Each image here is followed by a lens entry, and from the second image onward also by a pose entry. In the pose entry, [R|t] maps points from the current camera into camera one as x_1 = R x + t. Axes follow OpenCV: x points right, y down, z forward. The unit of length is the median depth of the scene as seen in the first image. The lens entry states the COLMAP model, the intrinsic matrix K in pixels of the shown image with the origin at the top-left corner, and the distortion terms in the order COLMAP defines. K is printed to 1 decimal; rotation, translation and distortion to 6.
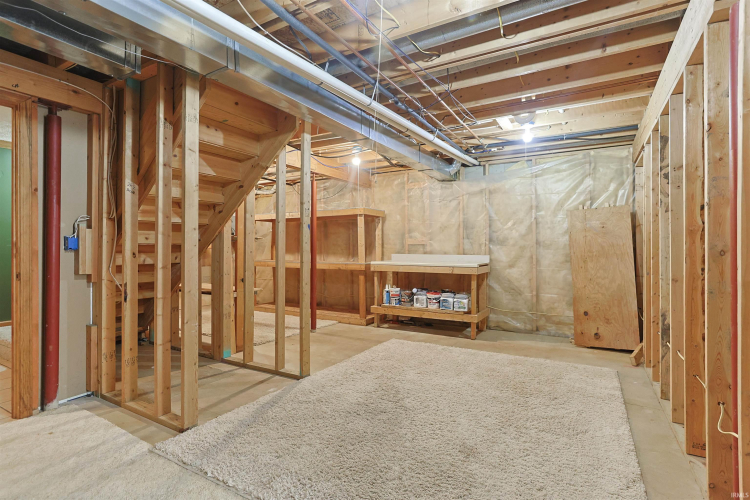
lens RADIAL K [[361.2, 0, 380.4], [0, 361.2, 243.9], [0, 0, 1]] dist [-0.000966, 0.001042]
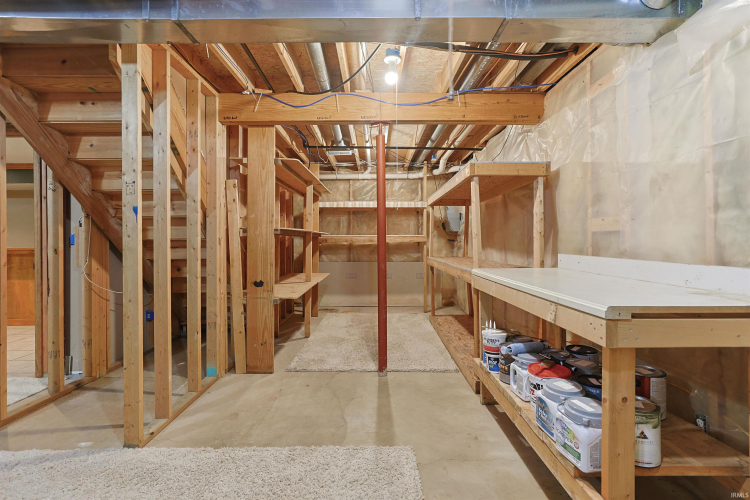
lens RADIAL K [[361.2, 0, 380.4], [0, 361.2, 243.9], [0, 0, 1]] dist [-0.000966, 0.001042]
pose [[0.514871, -0.000836, -0.857267, 0.334293], [0.015613, 0.999843, 0.008403, 0.007606], [0.857126, -0.017711, 0.514803, 0.628337]]
